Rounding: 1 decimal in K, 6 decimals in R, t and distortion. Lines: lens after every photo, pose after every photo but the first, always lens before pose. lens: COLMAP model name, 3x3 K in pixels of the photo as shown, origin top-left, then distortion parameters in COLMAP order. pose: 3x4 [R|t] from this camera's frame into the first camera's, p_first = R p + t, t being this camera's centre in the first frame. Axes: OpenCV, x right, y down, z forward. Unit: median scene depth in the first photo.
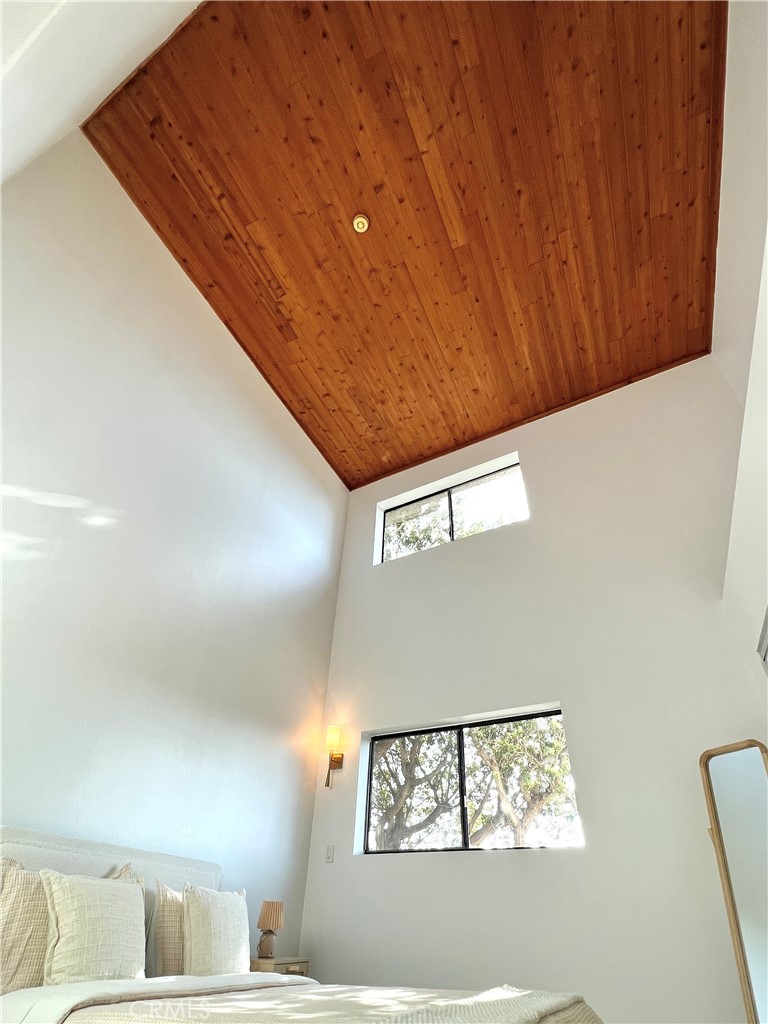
lens RADIAL K [[527.2, 0, 384.0], [0, 527.2, 512.0], [0, 0, 1]] dist [-0.002325, -0.000042]
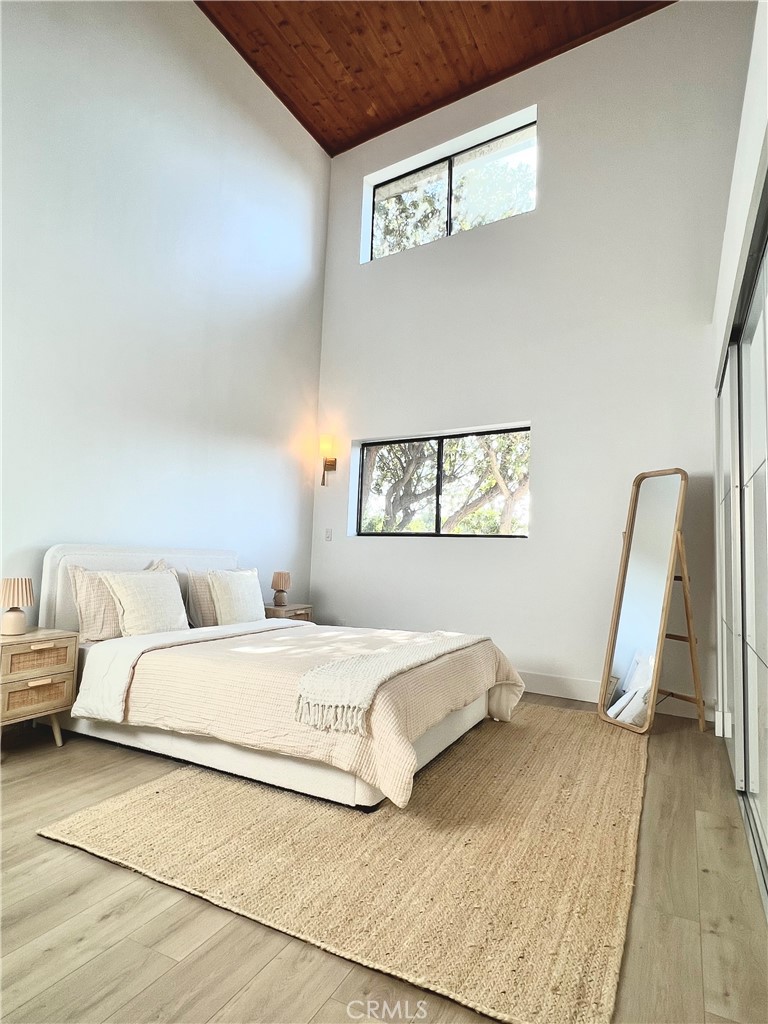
lens RADIAL K [[591.7, 0, 384.0], [0, 591.7, 512.0], [0, 0, 1]] dist [-0.000953, 0.002178]
pose [[0.998790, -0.004572, -0.048958, 0.069411], [0.031460, 0.824634, 0.564792, -0.120605], [0.037790, -0.565649, 0.823780, -0.064920]]
